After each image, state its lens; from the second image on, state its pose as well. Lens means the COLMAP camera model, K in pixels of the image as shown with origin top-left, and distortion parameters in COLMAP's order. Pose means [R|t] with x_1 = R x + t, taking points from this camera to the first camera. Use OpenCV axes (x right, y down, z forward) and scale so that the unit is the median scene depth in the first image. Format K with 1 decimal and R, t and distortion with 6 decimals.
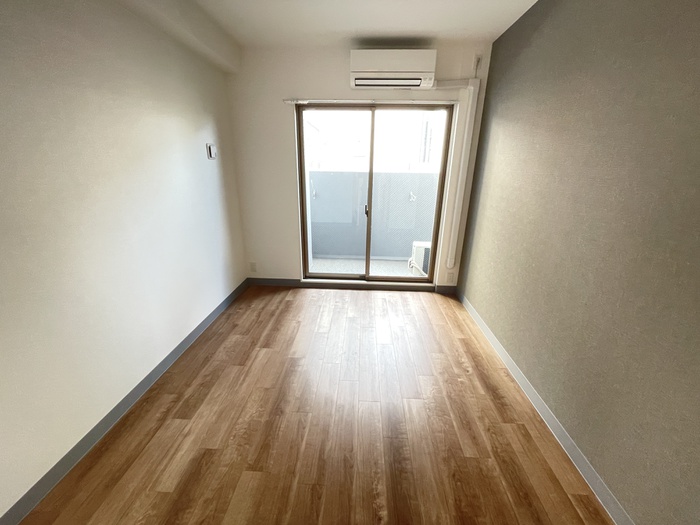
lens RADIAL K [[283.0, 0, 351.1], [0, 283.0, 261.1], [0, 0, 1]] dist [-0.003114, -0.000137]
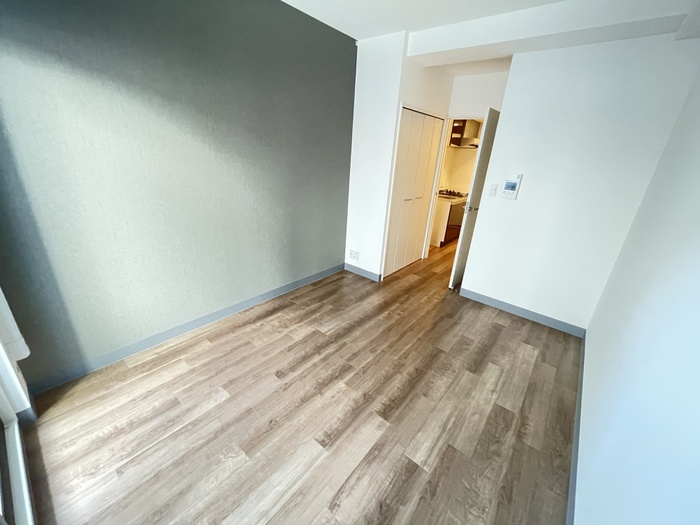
lens RADIAL K [[283.0, 0, 351.4], [0, 283.0, 263.0], [0, 0, 1]] dist [-0.003114, -0.000137]
pose [[-0.797731, -0.282883, 0.532543, -0.348833], [0.125100, 0.786286, 0.605065, -0.377930], [-0.589894, 0.549300, -0.591856, 1.058405]]
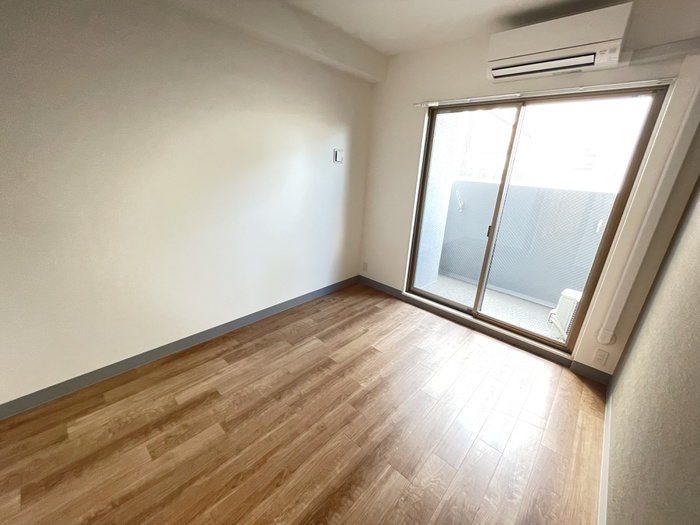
lens RADIAL K [[283.0, 0, 351.2], [0, 283.0, 261.1], [0, 0, 1]] dist [-0.003114, -0.000137]
pose [[0.765066, 0.234750, -0.599638, 0.309511], [-0.251053, 0.966237, 0.057955, -0.059009], [0.592997, 0.106202, 0.798170, 0.168812]]
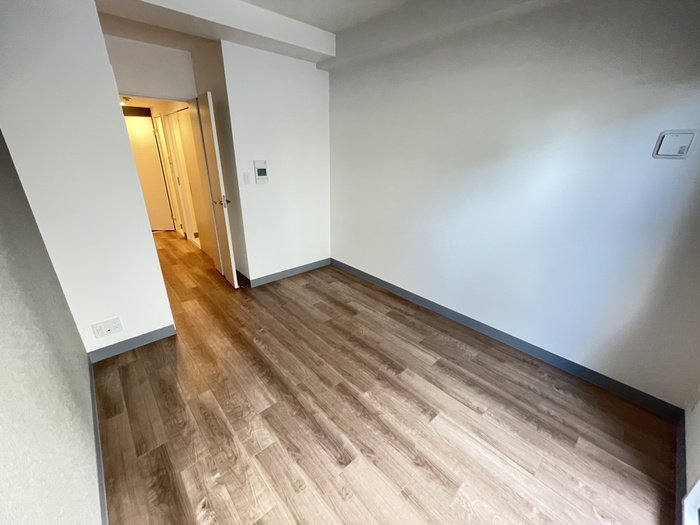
lens RADIAL K [[283.0, 0, 351.2], [0, 283.0, 262.6], [0, 0, 1]] dist [-0.003114, -0.000137]
pose [[-0.704309, 0.234312, -0.670110, 0.372955], [-0.259545, 0.793613, 0.550286, -0.330851], [0.660746, 0.561495, -0.498134, 0.957544]]
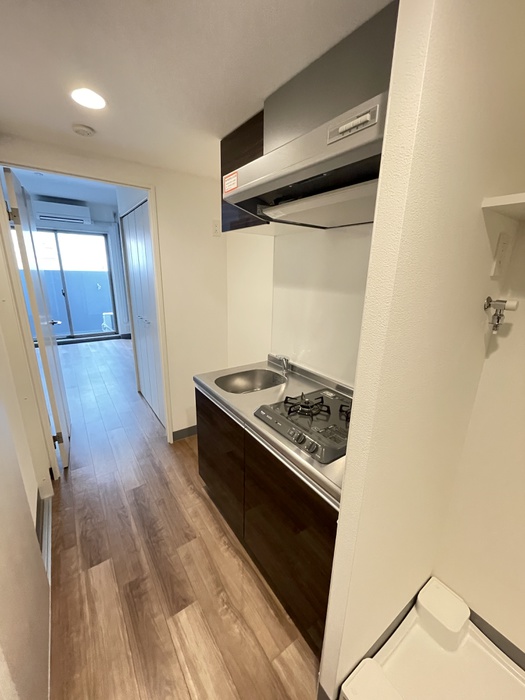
lens RADIAL K [[283.0, 0, 263.2], [0, 283.0, 352.1], [0, 0, 1]] dist [-0.003114, -0.000137]
pose [[0.788572, -0.162114, 0.593189, -0.068042], [0.185740, 0.982363, 0.021553, 0.402056], [-0.586220, 0.093183, 0.804775, -1.130529]]
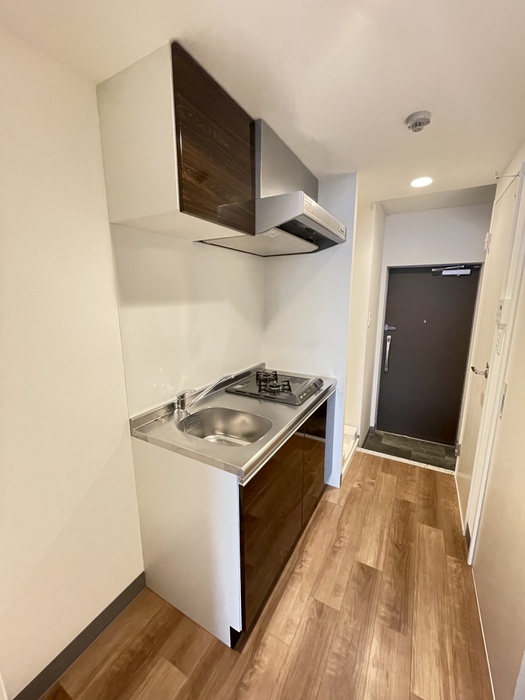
lens RADIAL K [[283.0, 0, 263.6], [0, 283.0, 351.2], [0, 0, 1]] dist [-0.003114, -0.000137]
pose [[-0.892816, -0.100995, 0.438954, 0.016299], [0.138794, 0.865430, 0.481422, 0.145303], [-0.428505, 0.490746, -0.758652, -0.336847]]
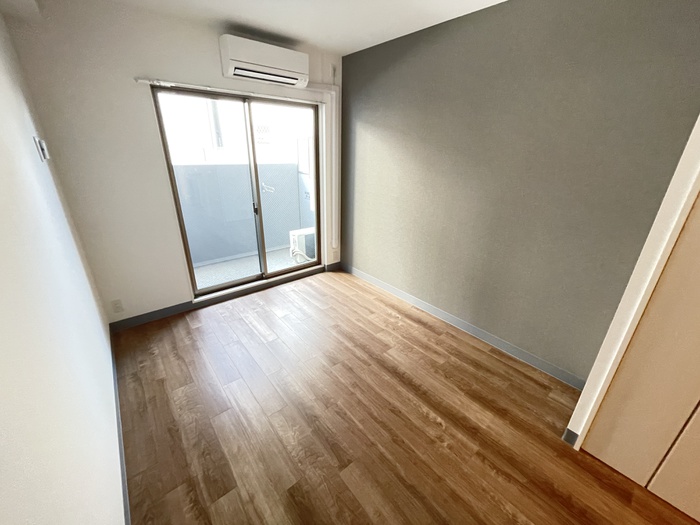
lens RADIAL K [[283.0, 0, 350.8], [0, 283.0, 261.4], [0, 0, 1]] dist [-0.003114, -0.000137]
pose [[0.738906, -0.249361, 0.625968, -0.425566], [0.211145, 0.967900, 0.136333, -0.081007], [-0.639871, 0.031433, 0.767839, 0.074780]]
